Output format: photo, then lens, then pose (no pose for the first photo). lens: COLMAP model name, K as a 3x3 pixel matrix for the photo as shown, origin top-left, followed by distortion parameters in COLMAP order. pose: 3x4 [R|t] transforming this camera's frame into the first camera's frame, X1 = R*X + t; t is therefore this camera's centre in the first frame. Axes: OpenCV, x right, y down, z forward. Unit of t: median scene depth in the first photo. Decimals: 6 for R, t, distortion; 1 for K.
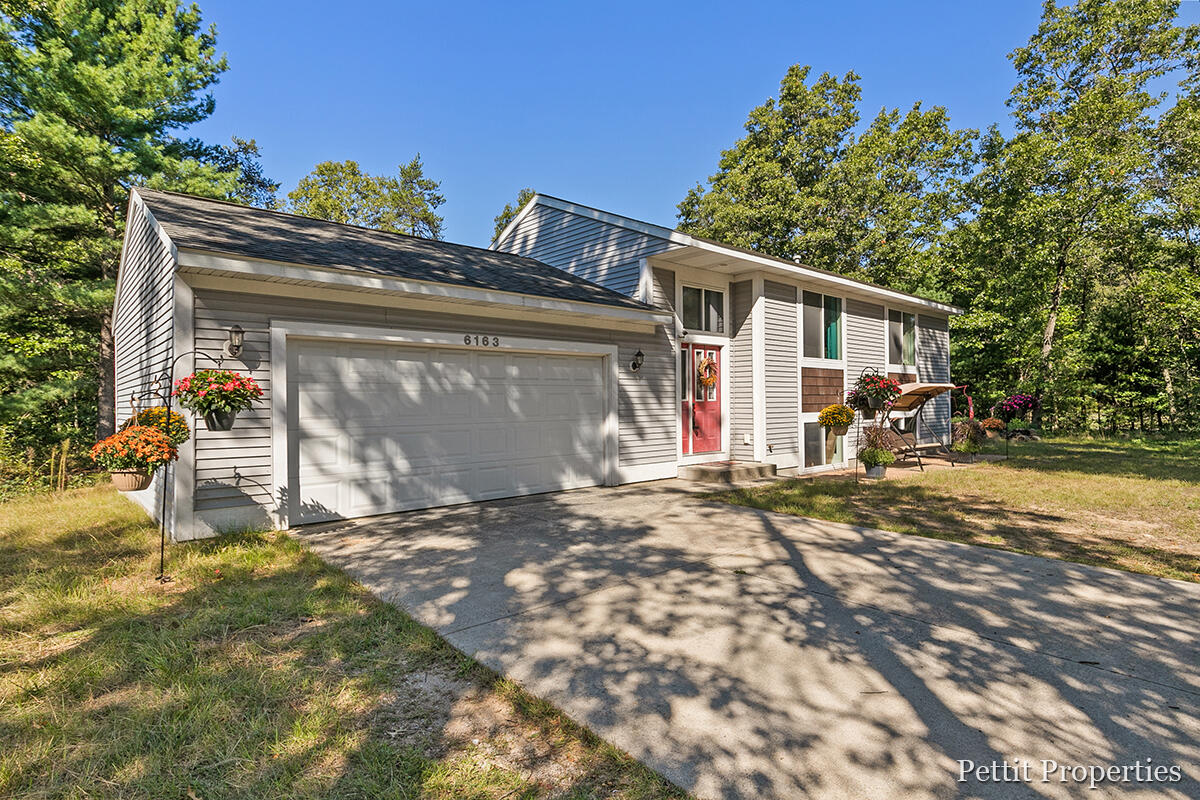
lens RADIAL K [[629.3, 0, 602.8], [0, 629.3, 405.9], [0, 0, 1]] dist [-0.014604, 0.000313]
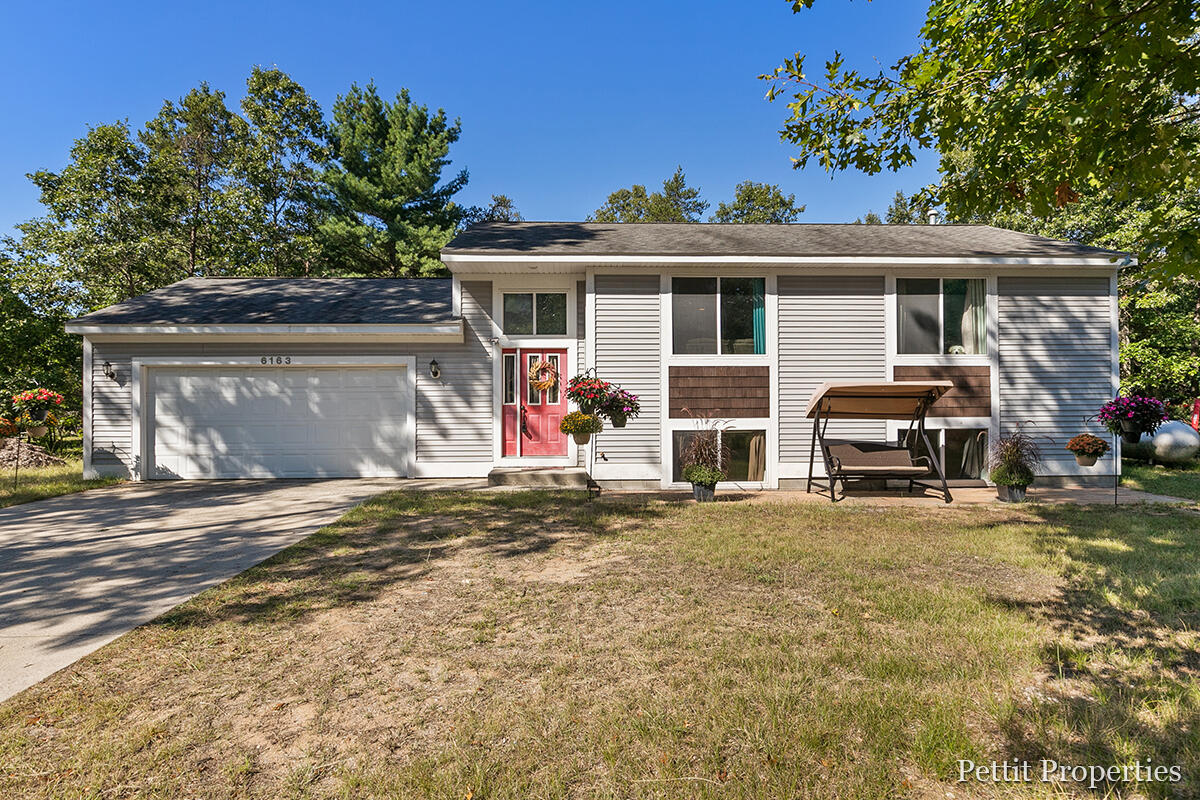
lens RADIAL K [[629.3, 0, 602.7], [0, 629.3, 393.7], [0, 0, 1]] dist [-0.014604, 0.000313]
pose [[0.766431, -0.000131, -0.642327, 1.209603], [-0.006212, 0.999952, -0.007617, -0.024357], [0.642297, 0.009828, 0.766393, 0.404951]]
